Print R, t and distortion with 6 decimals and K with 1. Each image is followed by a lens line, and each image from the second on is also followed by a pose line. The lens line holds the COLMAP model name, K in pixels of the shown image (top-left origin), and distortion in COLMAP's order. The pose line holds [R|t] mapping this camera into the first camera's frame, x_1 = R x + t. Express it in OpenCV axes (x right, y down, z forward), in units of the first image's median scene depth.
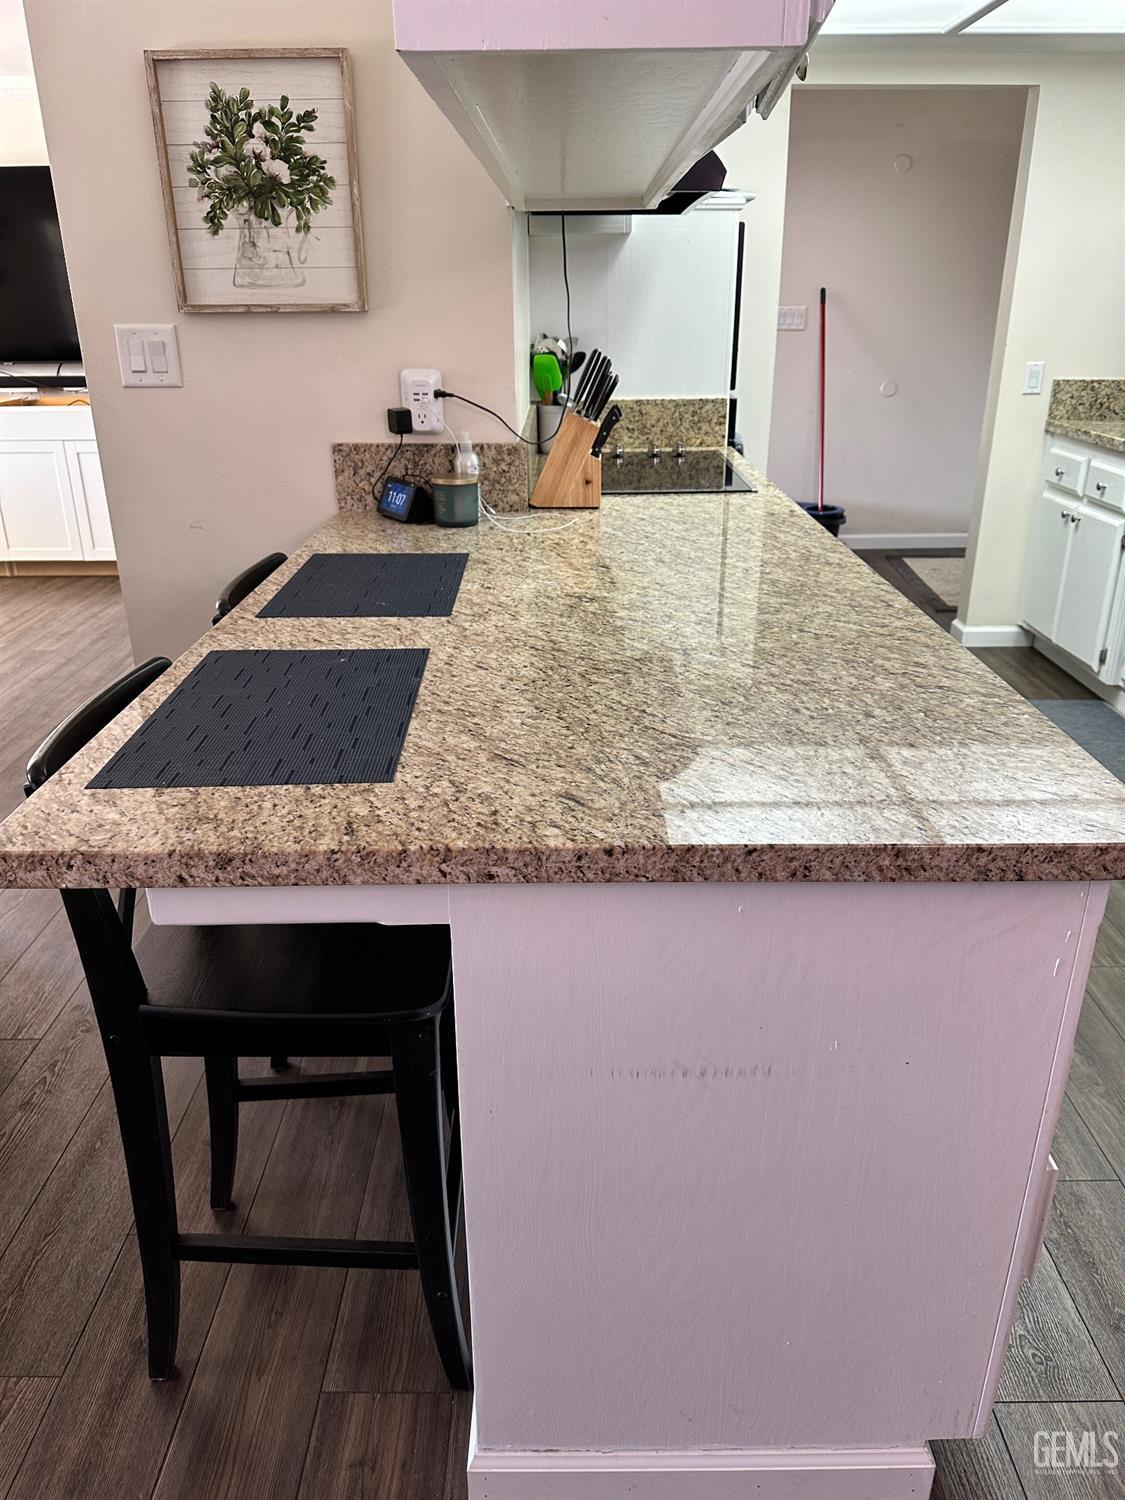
lens RADIAL K [[1045.8, 0, 568.0], [0, 1045.8, 744.3], [0, 0, 1]] dist [0.073491, -0.125482]
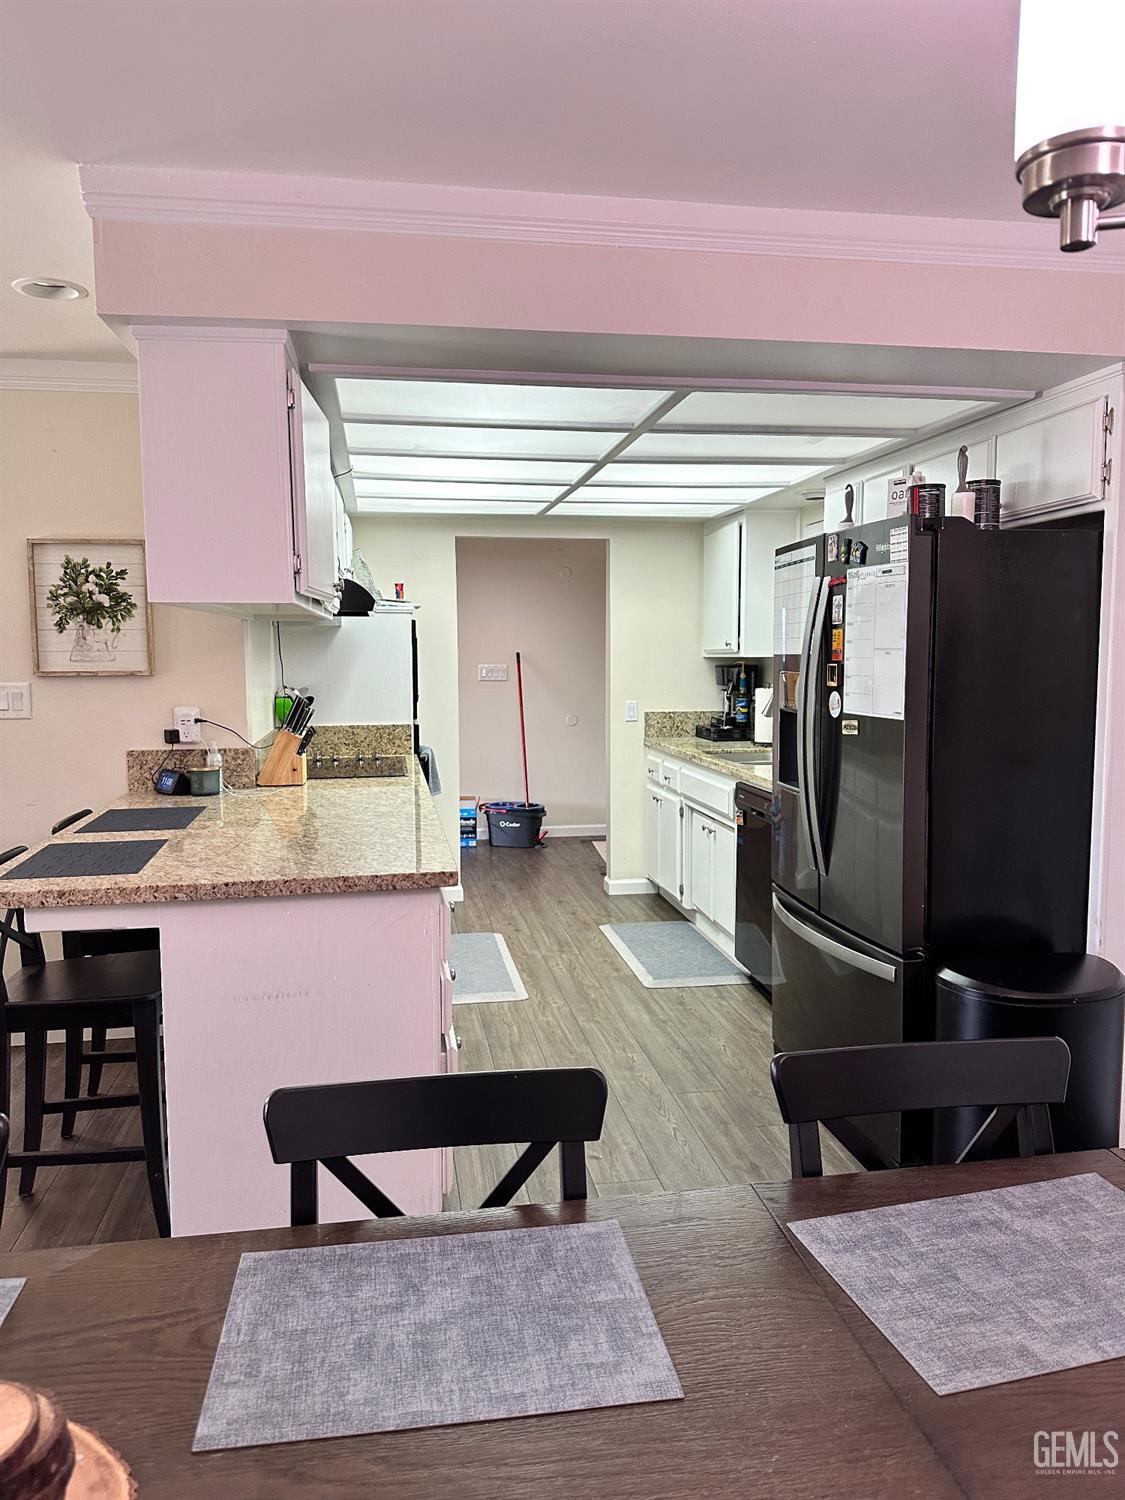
lens RADIAL K [[1043.1, 0, 566.4], [0, 1043.1, 742.5], [0, 0, 1]] dist [0.164086, -0.351052]
pose [[0.985546, -0.013447, 0.168875, 0.115585], [0.064276, 0.951990, -0.299307, 0.163264], [-0.156743, 0.305835, 0.939094, -0.445239]]
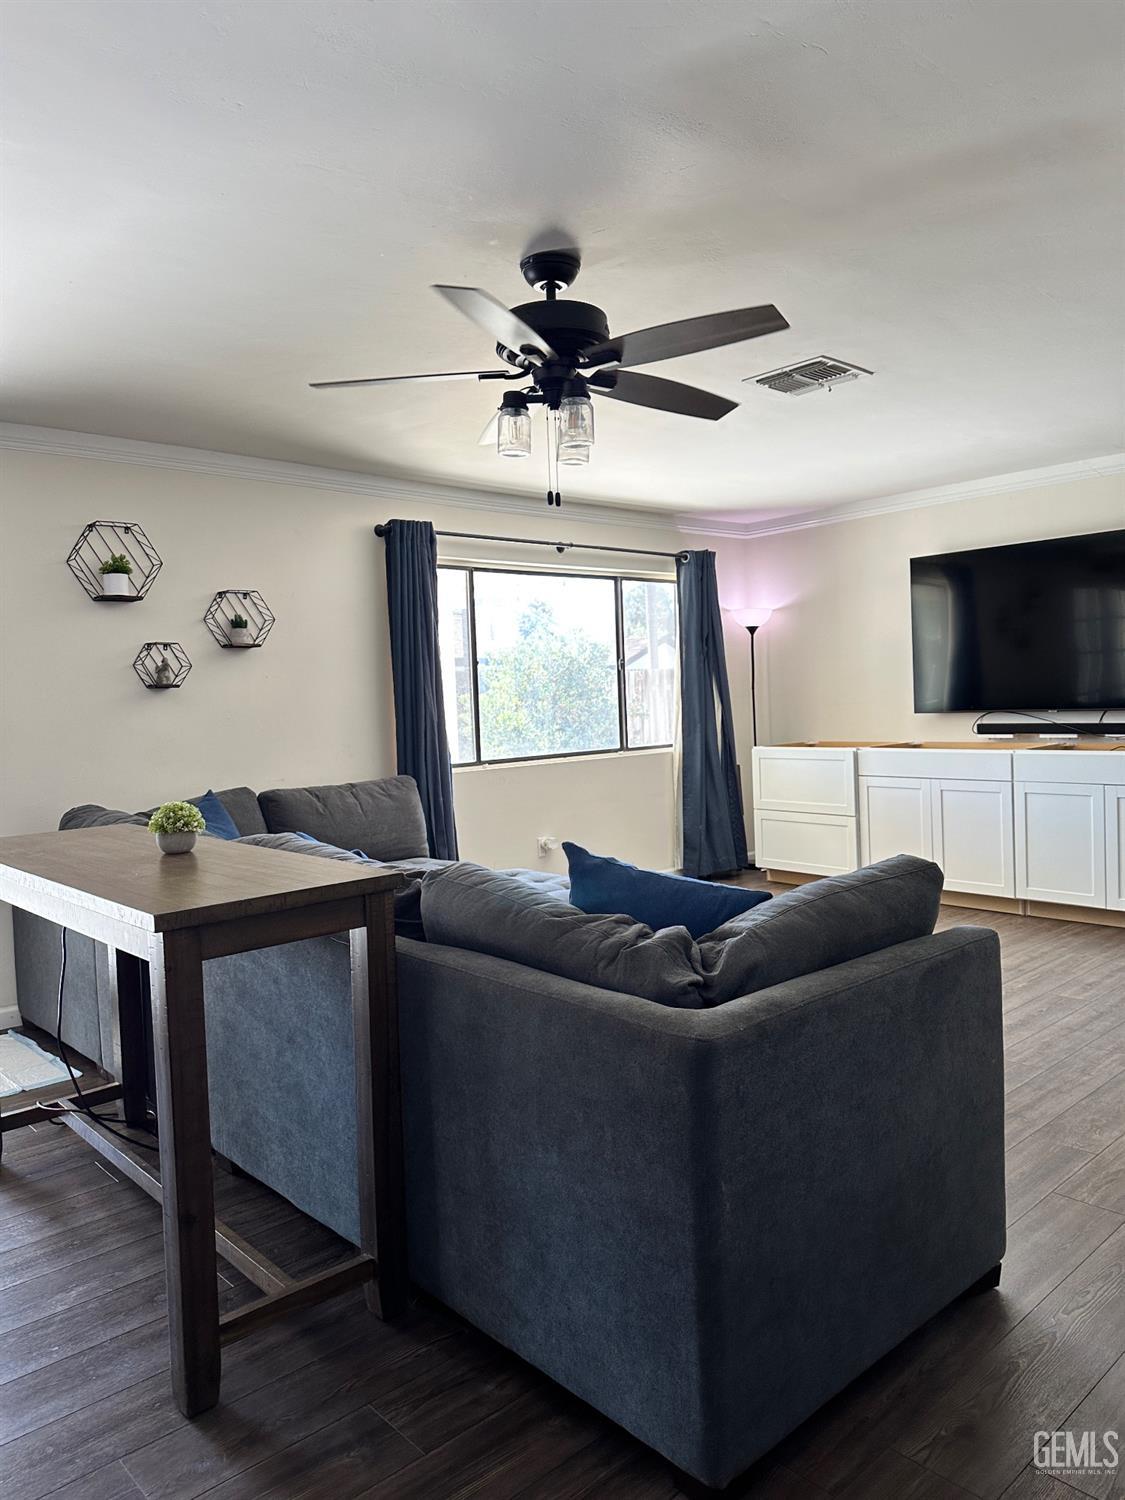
lens RADIAL K [[1046.9, 0, 556.4], [0, 1046.9, 746.1], [0, 0, 1]] dist [0.145452, -0.276594]
pose [[0.670145, 0.017204, -0.742031, -0.149265], [-0.254866, 0.944279, -0.208282, 0.015733], [0.697101, 0.328697, 0.637188, 0.032218]]
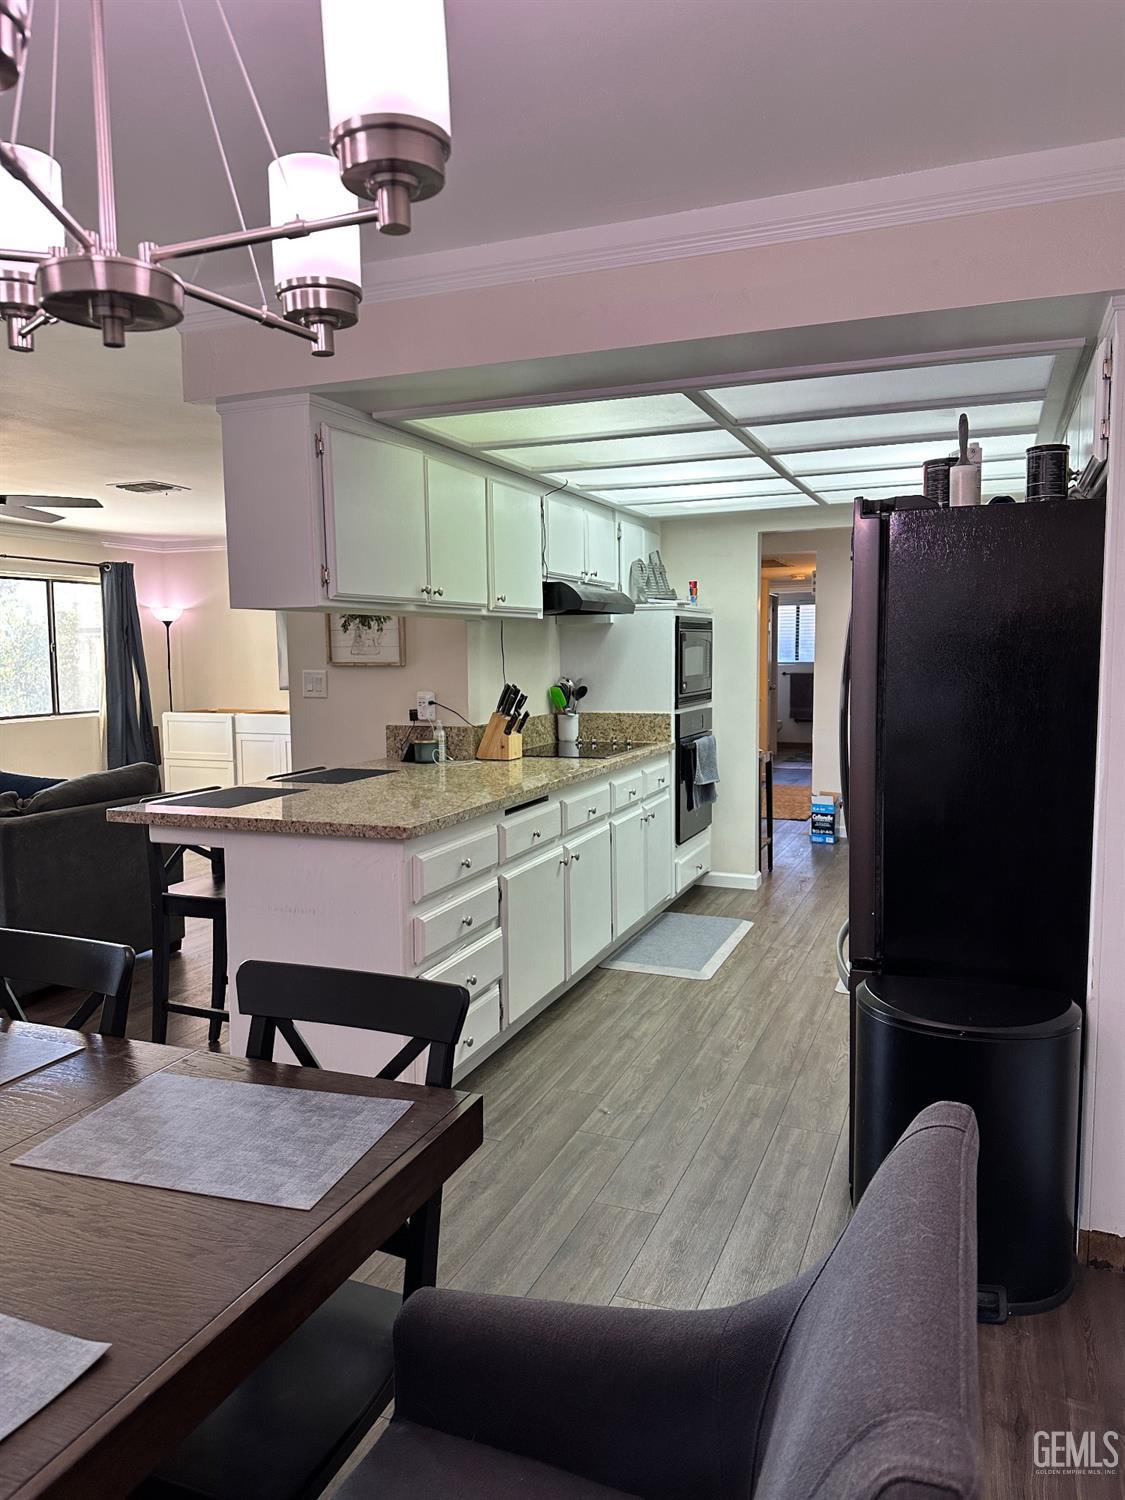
lens RADIAL K [[1059.3, 0, 567.3], [0, 1059.3, 745.5], [0, 0, 1]] dist [0.050277, -0.066734]
pose [[0.928068, 0.032684, -0.370974, 0.606303], [-0.141970, 0.951969, -0.271293, 0.181214], [0.344289, 0.304445, 0.888132, -0.481625]]
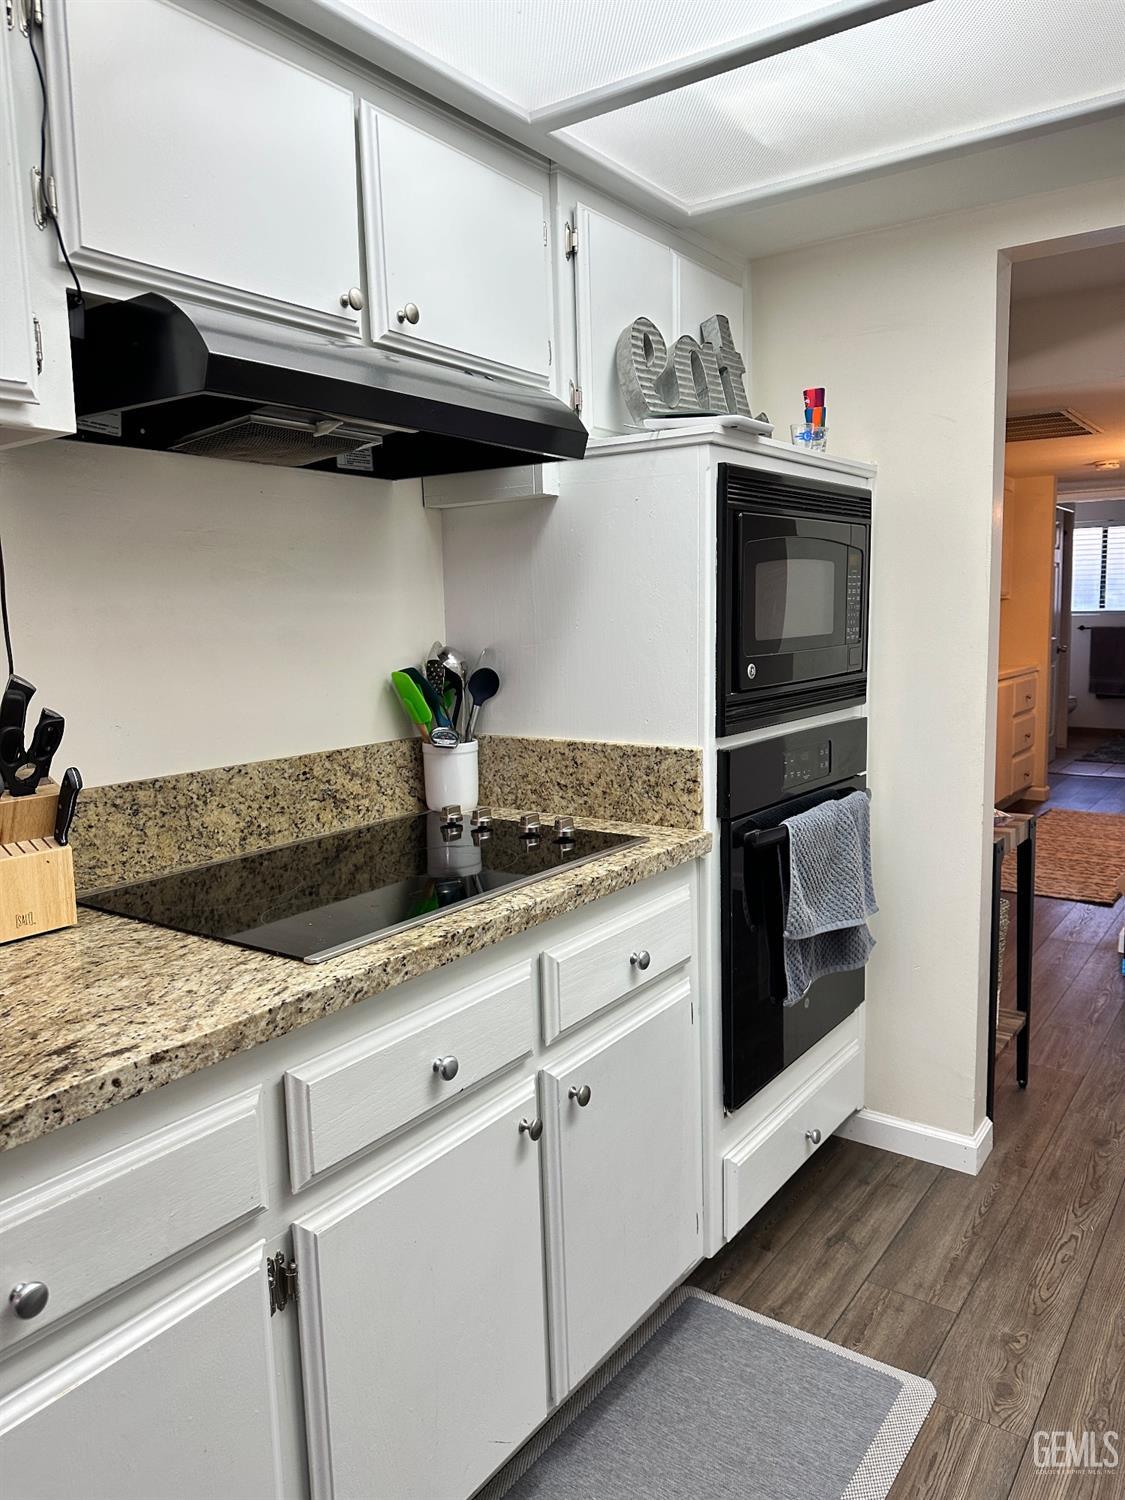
lens RADIAL K [[1051.0, 0, 549.0], [0, 1051.0, 748.0], [0, 0, 1]] dist [0.058993, -0.079306]
pose [[0.799295, 0.067628, -0.597121, 0.419709], [-0.217448, 0.958864, -0.182473, -0.208451], [0.560217, 0.275693, 0.781121, 0.514156]]
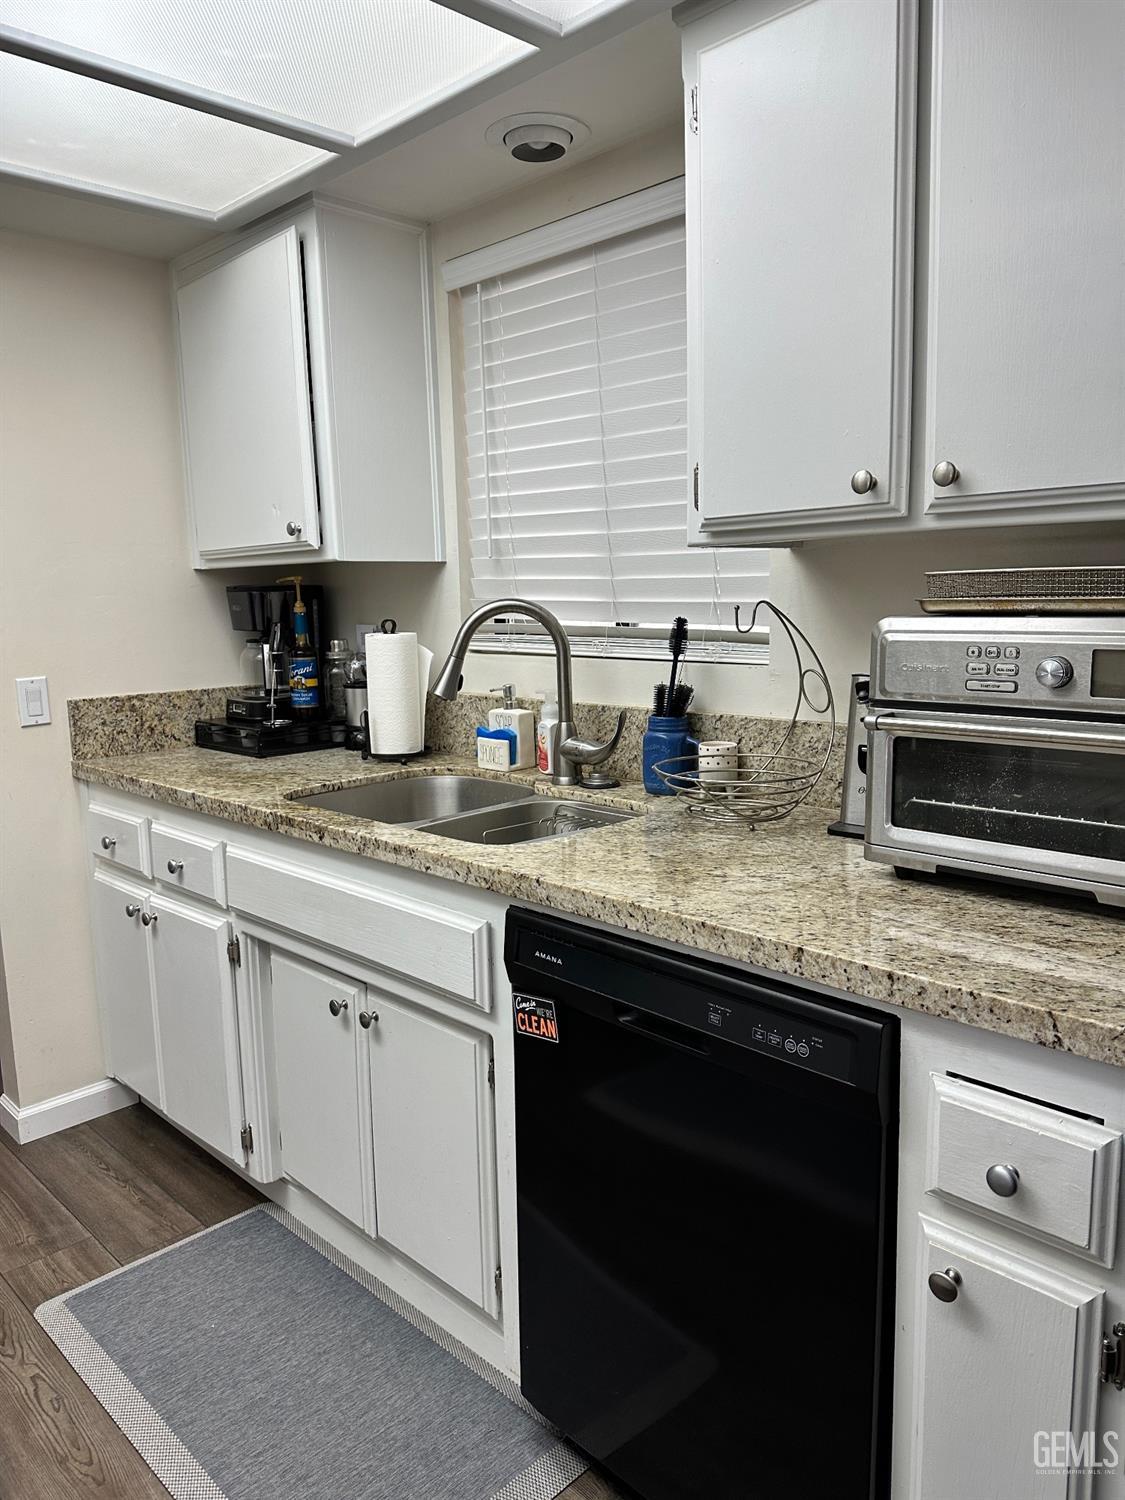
lens RADIAL K [[1059.3, 0, 567.3], [0, 1059.3, 745.5], [0, 0, 1]] dist [0.050277, -0.066734]
pose [[0.703406, -0.113598, 0.701652, 0.261246], [0.289721, 0.947243, -0.137086, -0.173745], [-0.649062, 0.299711, 0.699208, 0.438836]]
